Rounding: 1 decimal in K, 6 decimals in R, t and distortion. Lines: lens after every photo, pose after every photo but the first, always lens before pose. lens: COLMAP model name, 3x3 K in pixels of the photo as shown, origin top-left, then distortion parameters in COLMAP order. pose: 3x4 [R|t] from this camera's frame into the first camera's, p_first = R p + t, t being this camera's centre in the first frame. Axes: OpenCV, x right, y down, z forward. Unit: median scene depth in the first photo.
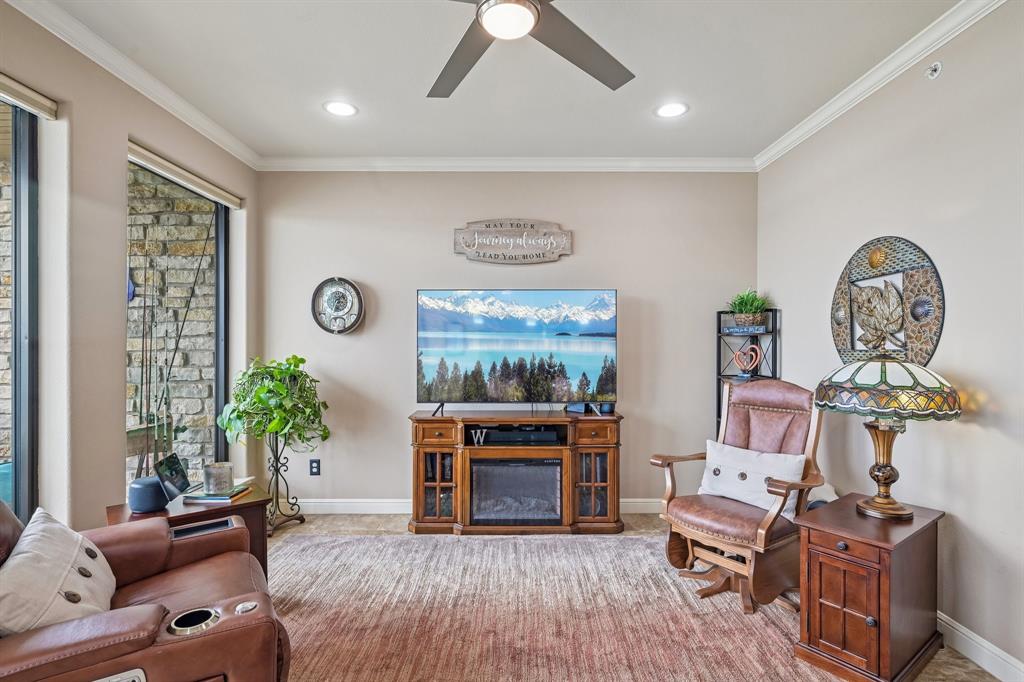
lens RADIAL K [[507.2, 0, 512.1], [0, 507.2, 347.2], [0, 0, 1]] dist [0.000979, 0.000293]
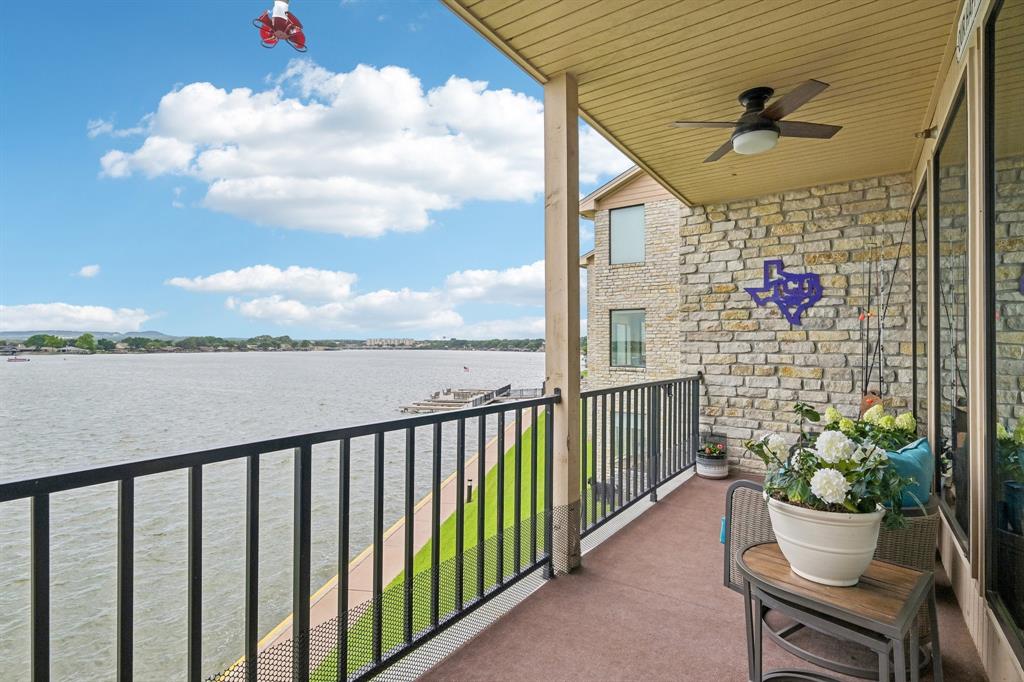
lens RADIAL K [[503.5, 0, 514.6], [0, 503.5, 343.1], [0, 0, 1]] dist [-0.000397, 0.000275]
pose [[0.818040, -0.001564, -0.575159, -0.656181], [-0.003706, 0.999961, -0.007990, 0.024982], [0.575149, 0.008668, 0.818003, -0.441792]]
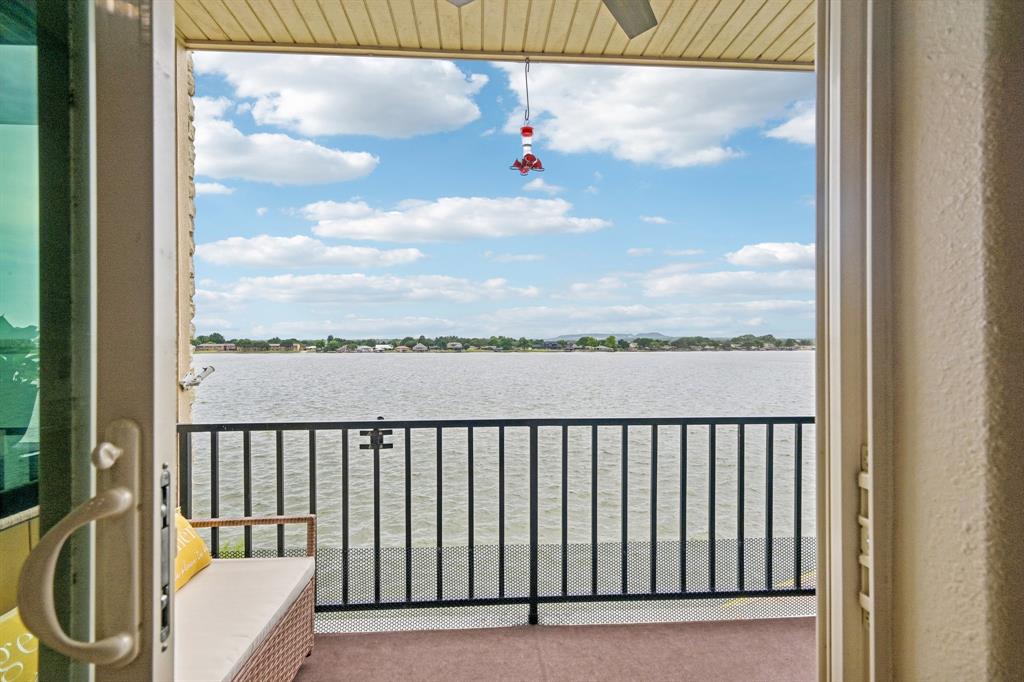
lens RADIAL K [[503.5, 0, 514.6], [0, 503.5, 343.1], [0, 0, 1]] dist [-0.000397, 0.000275]
pose [[0.062893, -0.002623, -0.998017, -0.399614], [-0.003637, 0.999989, -0.002857, 0.014291], [0.998014, 0.003810, 0.062883, -0.299679]]
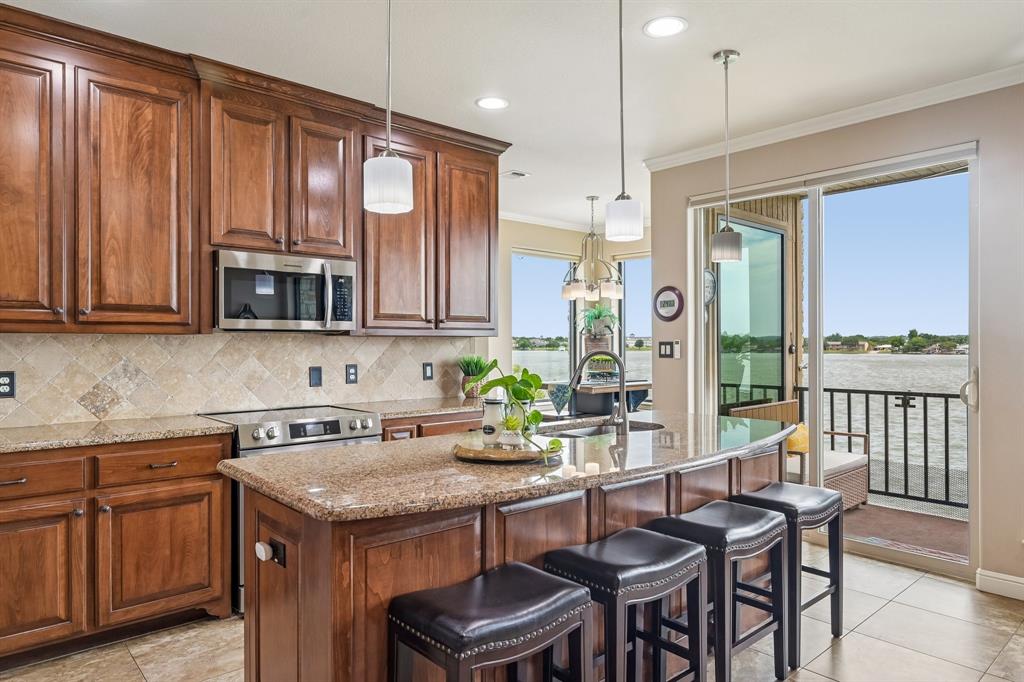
lens RADIAL K [[635.0, 0, 511.8], [0, 635.0, 343.4], [0, 0, 1]] dist [-0.001639, -0.001147]
pose [[-0.752470, 0.001185, -0.658626, 0.557023], [-0.001565, 0.999992, 0.003587, -0.000305], [0.658625, 0.003730, -0.752462, 0.056377]]
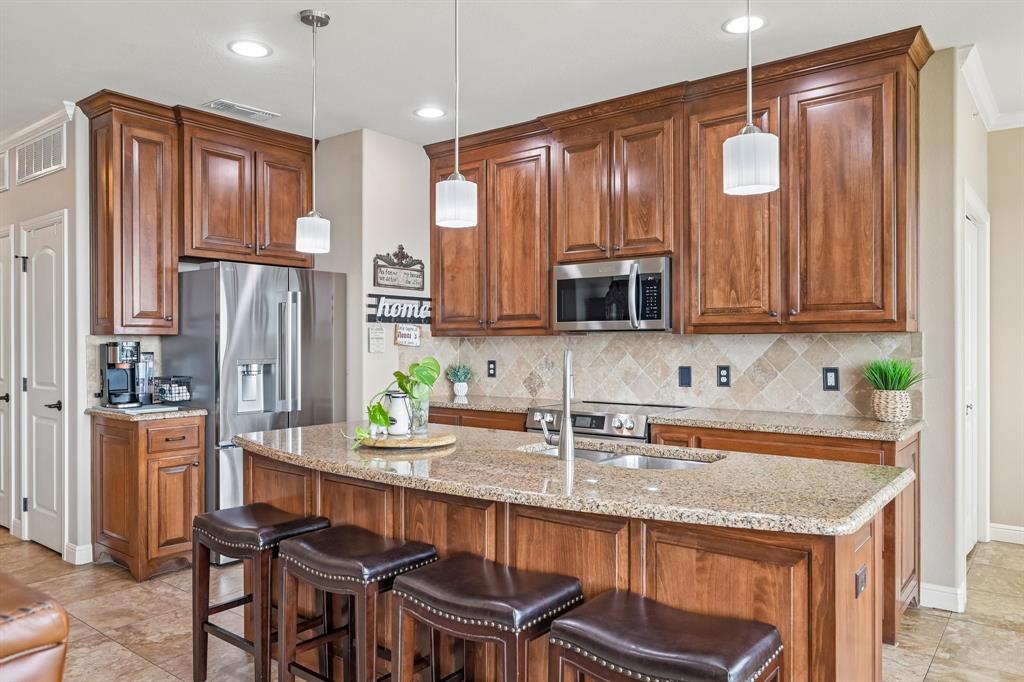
lens RADIAL K [[708.4, 0, 515.7], [0, 708.4, 341.1], [0, 0, 1]] dist [-0.003152, -0.000025]
pose [[-0.787302, 0.004858, 0.616548, -0.359610], [0.005901, 0.999983, -0.000343, 0.000867], [-0.616539, 0.003368, -0.787317, 0.114398]]
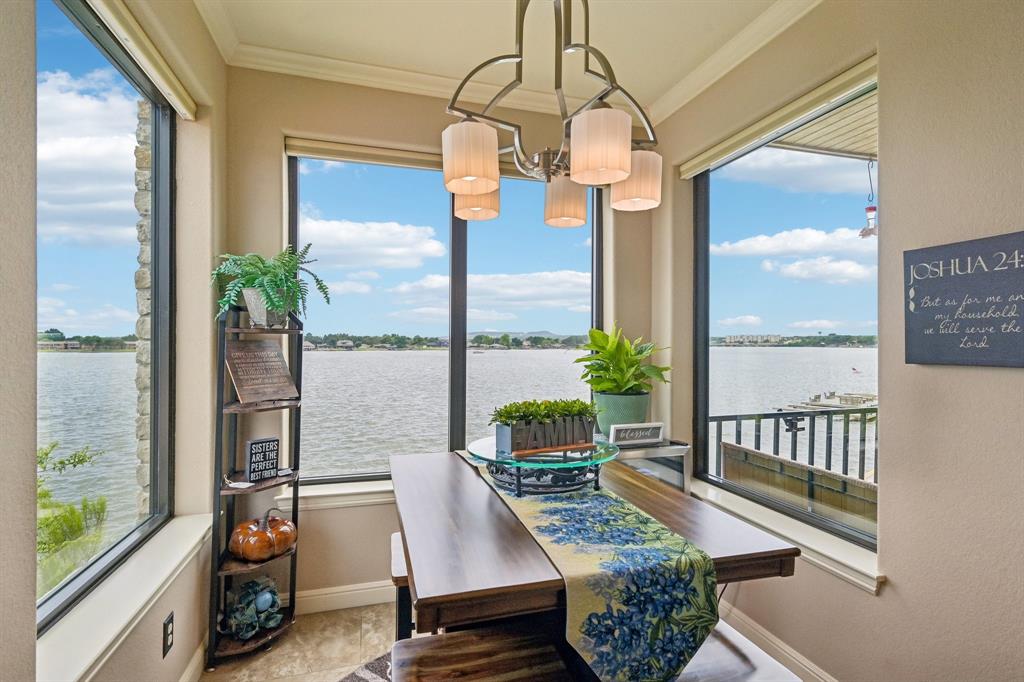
lens RADIAL K [[503.5, 0, 514.6], [0, 503.5, 343.1], [0, 0, 1]] dist [-0.000397, 0.000275]
pose [[0.270782, 0.001370, -0.962640, -0.329877], [-0.003142, 0.999995, 0.000540, -0.007091], [0.962636, 0.002878, 0.270785, -1.148264]]
